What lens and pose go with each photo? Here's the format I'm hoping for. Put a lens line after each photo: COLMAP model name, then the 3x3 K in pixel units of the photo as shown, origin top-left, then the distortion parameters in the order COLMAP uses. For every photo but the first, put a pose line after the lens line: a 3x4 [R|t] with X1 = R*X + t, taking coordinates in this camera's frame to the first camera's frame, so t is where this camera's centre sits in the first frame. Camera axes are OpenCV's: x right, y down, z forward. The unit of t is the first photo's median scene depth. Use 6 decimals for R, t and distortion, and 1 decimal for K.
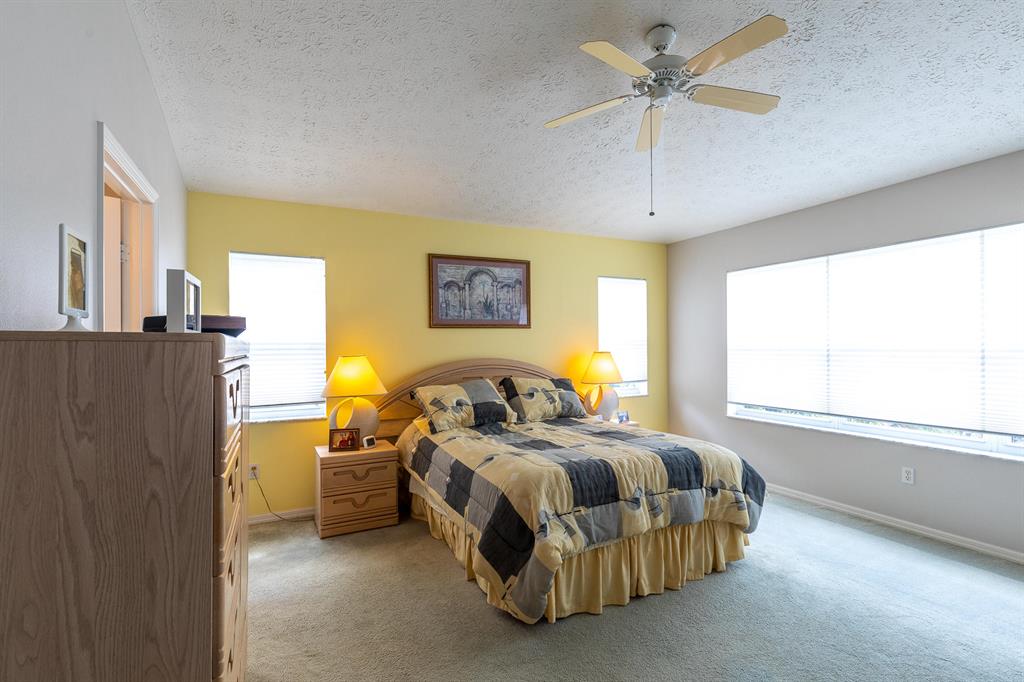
lens RADIAL K [[464.6, 0, 520.0], [0, 464.6, 346.9], [0, 0, 1]] dist [0.009938, -0.000106]
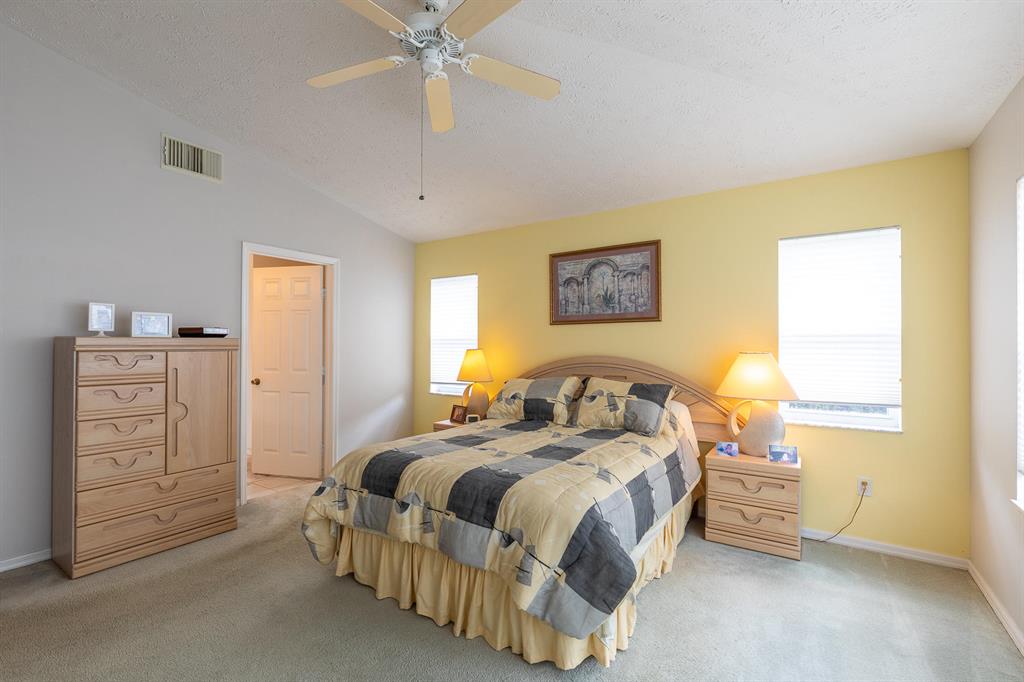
lens RADIAL K [[464.6, 0, 520.9], [0, 464.6, 335.2], [0, 0, 1]] dist [0.009938, -0.000106]
pose [[0.499372, -0.009999, -0.866330, 0.658277], [-0.010035, 0.999800, -0.017324, 0.001323], [0.866329, 0.017344, 0.499172, 0.405378]]
